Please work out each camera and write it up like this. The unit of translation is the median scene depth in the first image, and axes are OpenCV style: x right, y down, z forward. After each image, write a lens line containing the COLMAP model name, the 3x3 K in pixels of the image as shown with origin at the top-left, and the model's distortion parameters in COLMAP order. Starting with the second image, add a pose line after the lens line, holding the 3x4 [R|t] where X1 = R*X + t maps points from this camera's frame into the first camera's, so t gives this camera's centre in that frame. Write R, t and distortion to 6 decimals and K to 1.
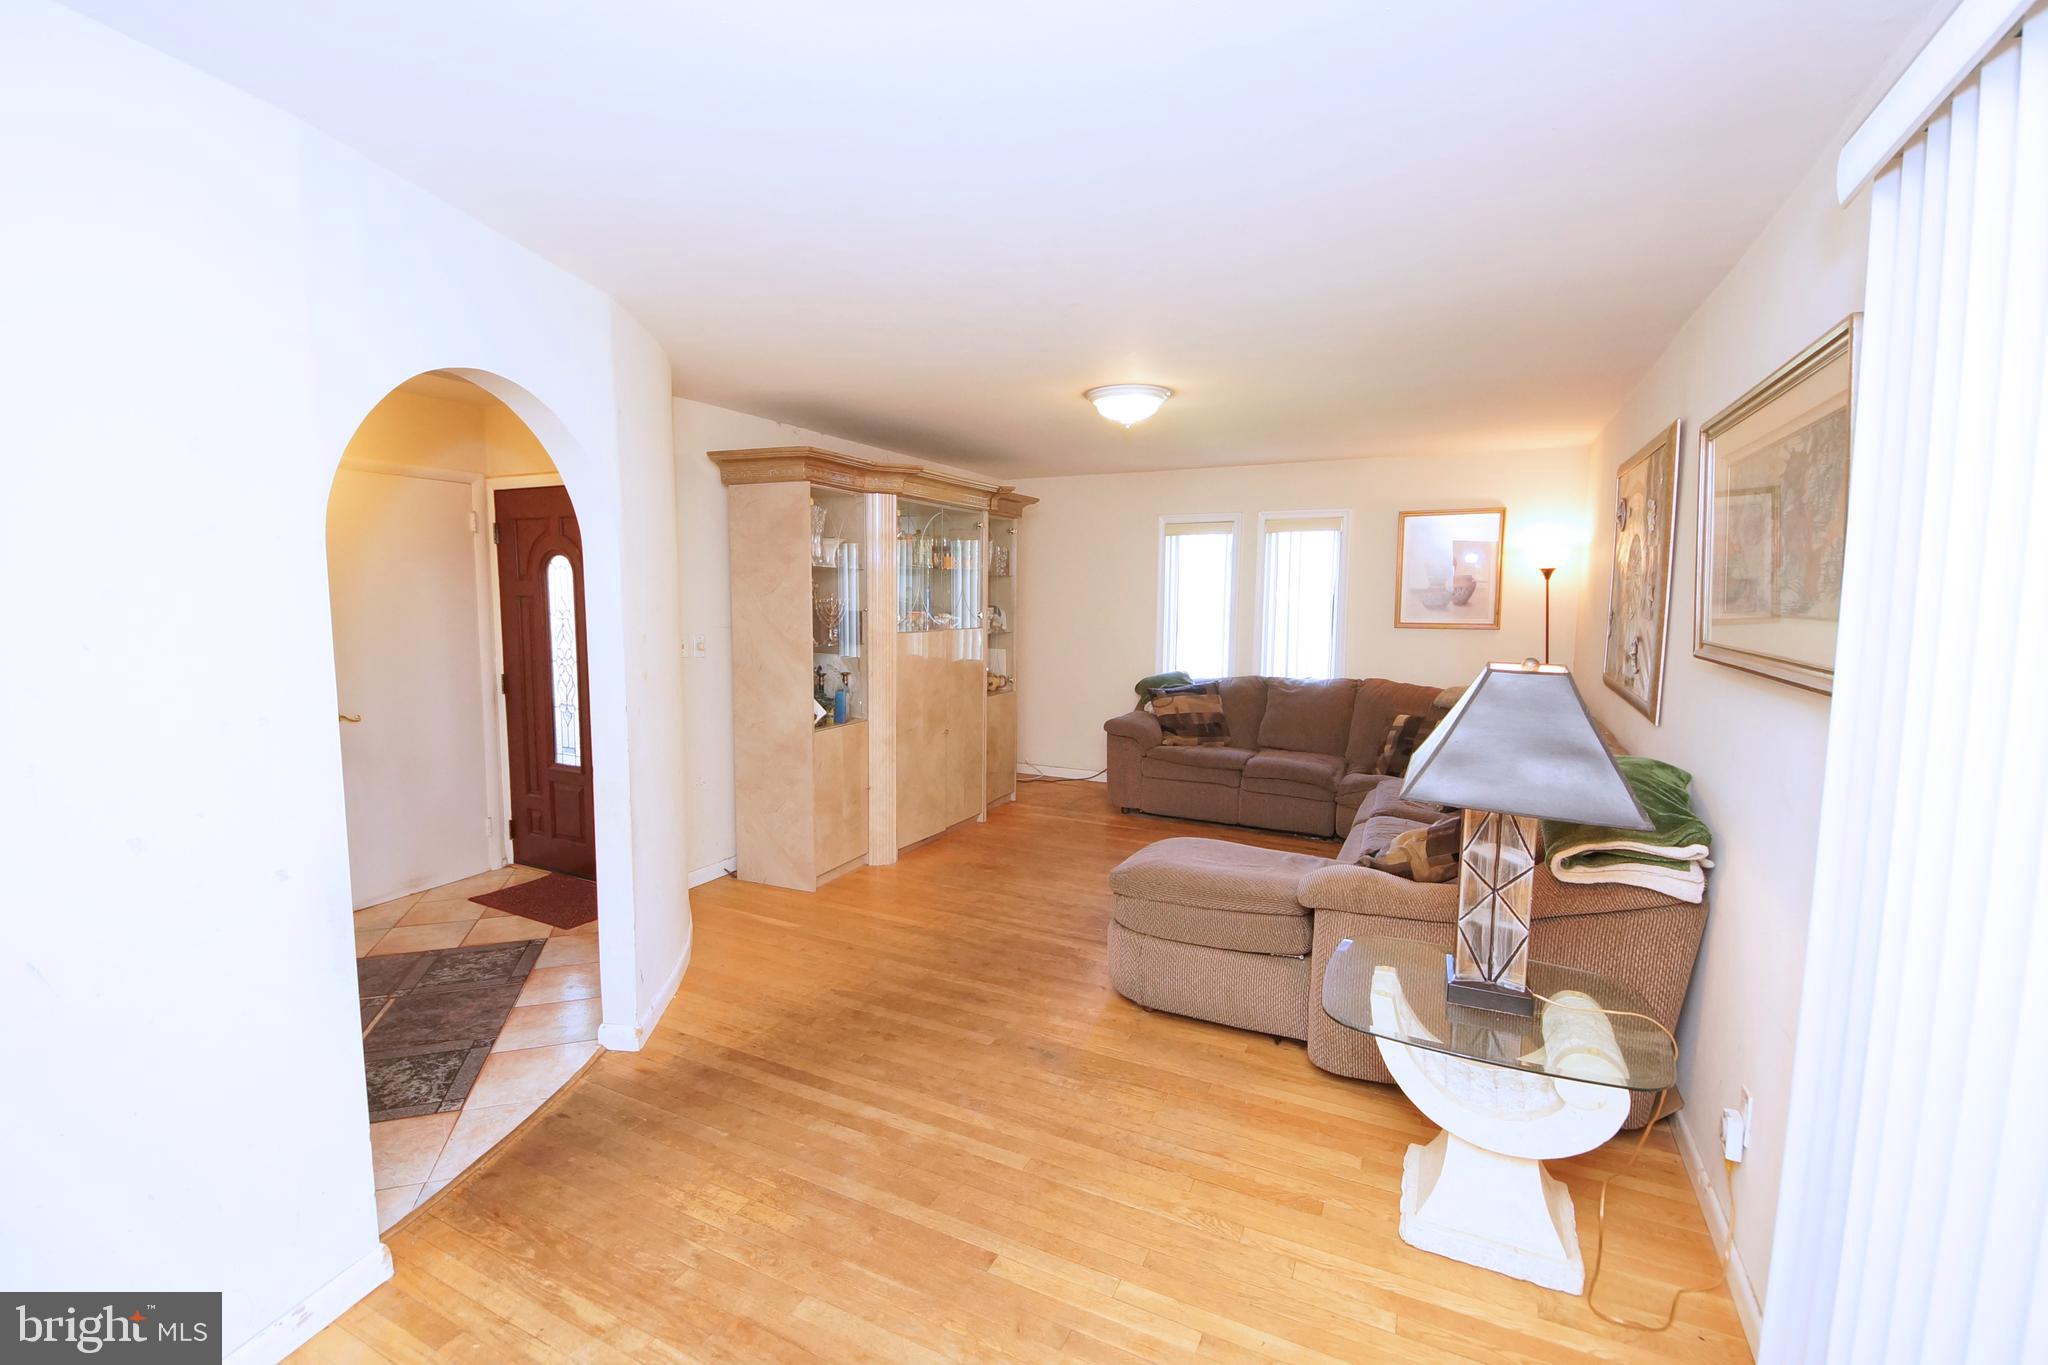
lens RADIAL K [[886.9, 0, 1018.3], [0, 886.9, 678.1], [0, 0, 1]] dist [-0.001609, -0.006843]
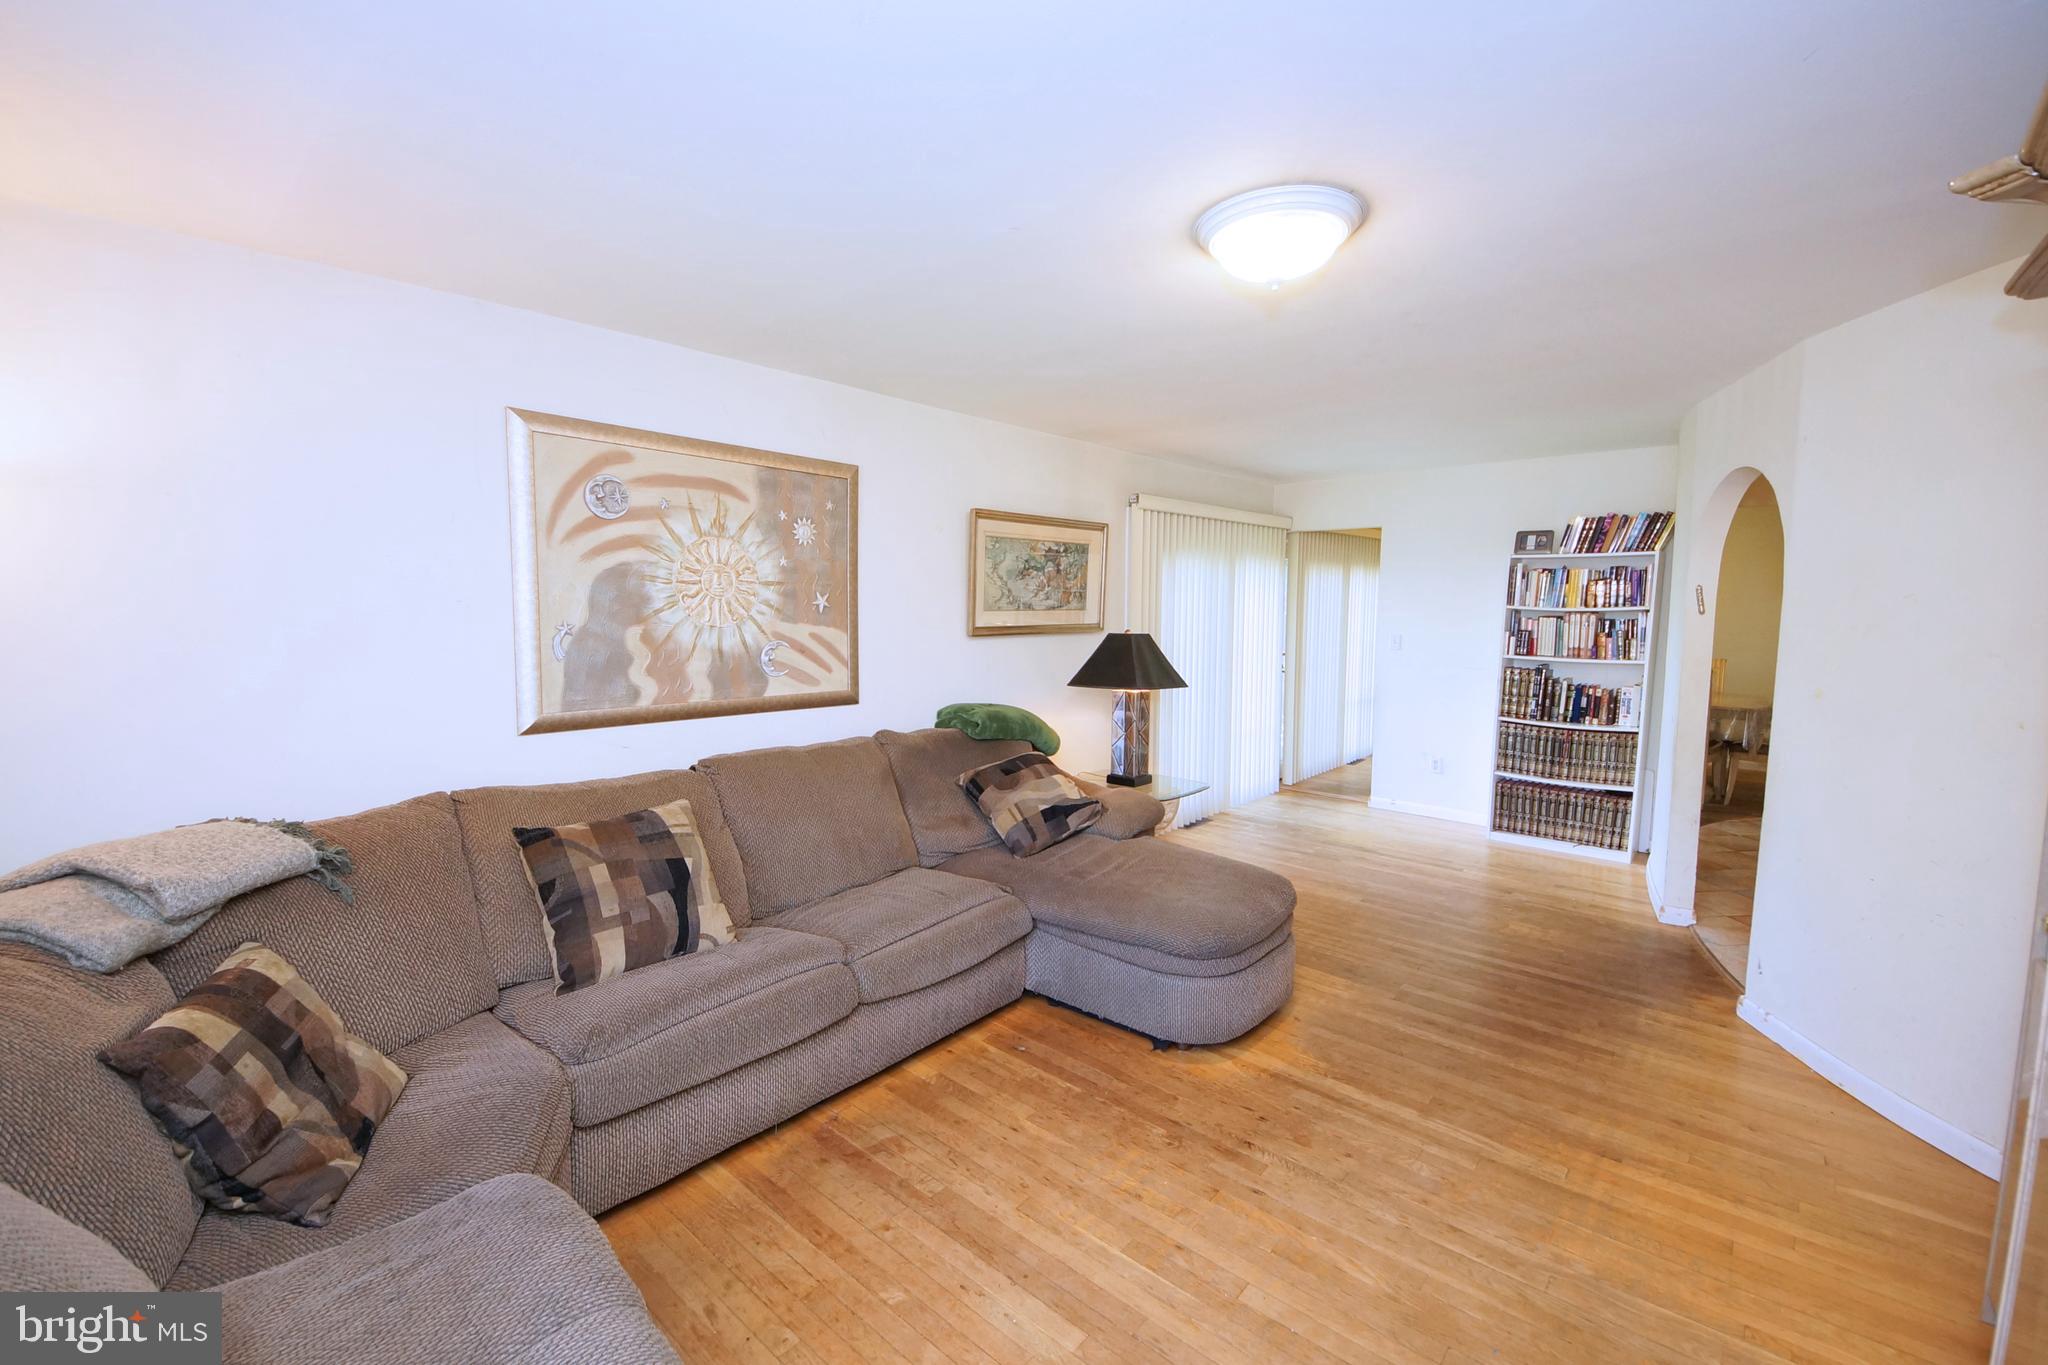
lens RADIAL K [[833.0, 0, 1029.0], [0, 833.0, 675.7], [0, 0, 1]] dist [0.011879, -0.000920]
pose [[-0.965735, -0.031874, 0.257566, 0.108105], [0.016985, 0.982540, 0.185273, -0.127005], [-0.258974, 0.183300, -0.948332, 1.295406]]
